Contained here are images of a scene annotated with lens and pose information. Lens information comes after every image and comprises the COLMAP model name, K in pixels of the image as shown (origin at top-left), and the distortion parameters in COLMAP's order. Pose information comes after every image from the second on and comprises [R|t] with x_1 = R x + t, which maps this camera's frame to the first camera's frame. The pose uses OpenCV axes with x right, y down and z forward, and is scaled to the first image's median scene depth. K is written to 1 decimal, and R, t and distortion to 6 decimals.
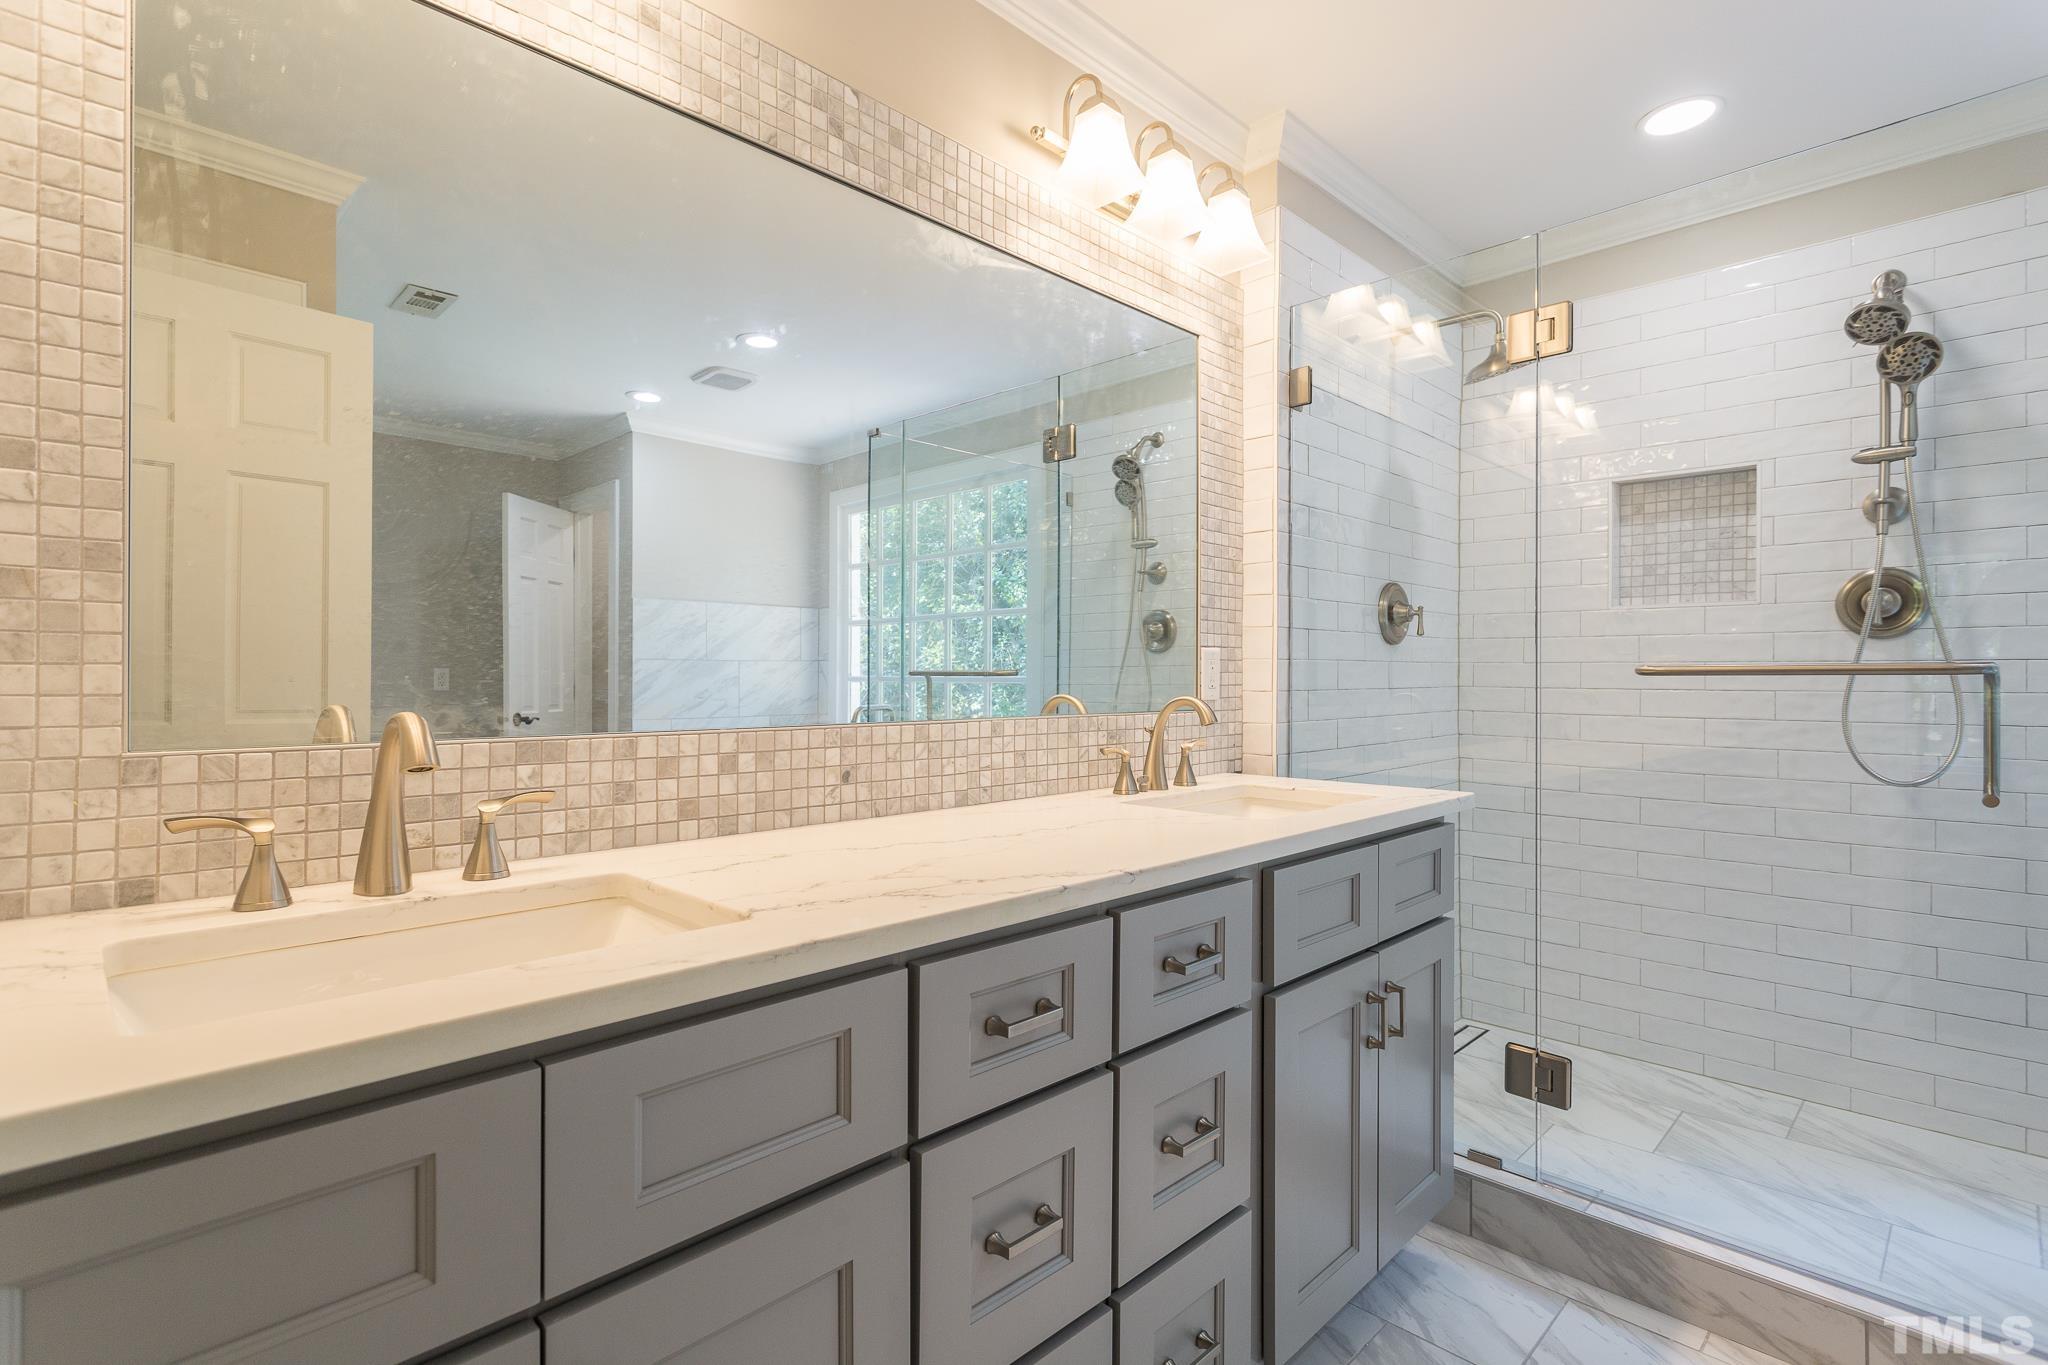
lens RADIAL K [[978.4, 0, 1022.3], [0, 978.4, 666.6], [0, 0, 1]] dist [-0.000831, 0.002371]
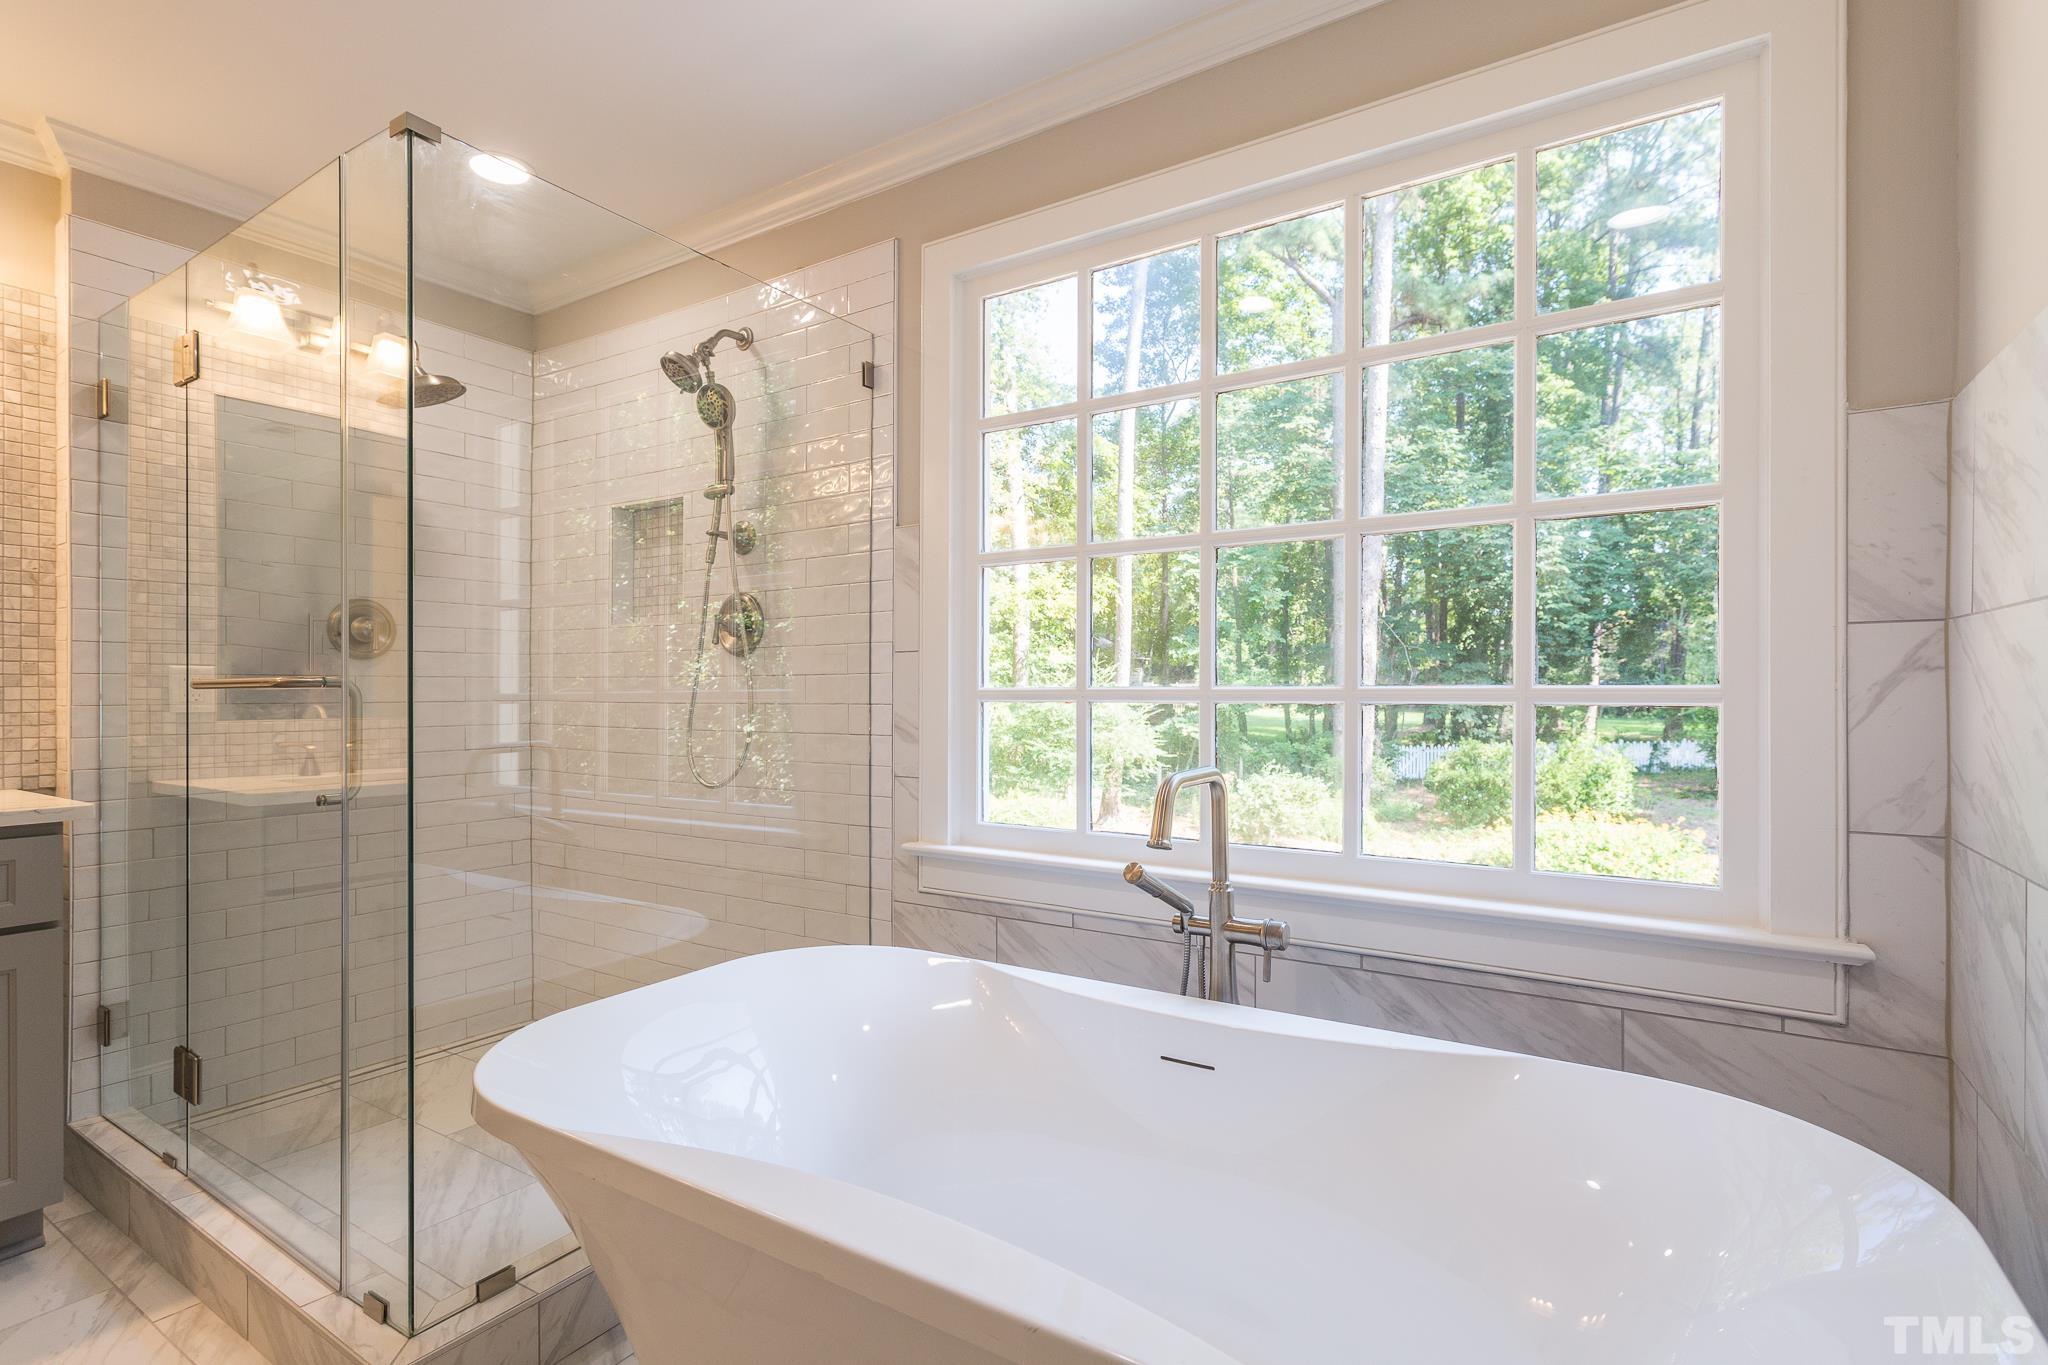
lens RADIAL K [[978.4, 0, 1025.9], [0, 978.4, 689.1], [0, 0, 1]] dist [-0.000831, 0.002371]
pose [[0.978536, -0.001632, 0.206072, 0.988330], [0.001306, 0.999998, 0.001719, 0.007875], [-0.206074, -0.001413, 0.978535, -0.166032]]
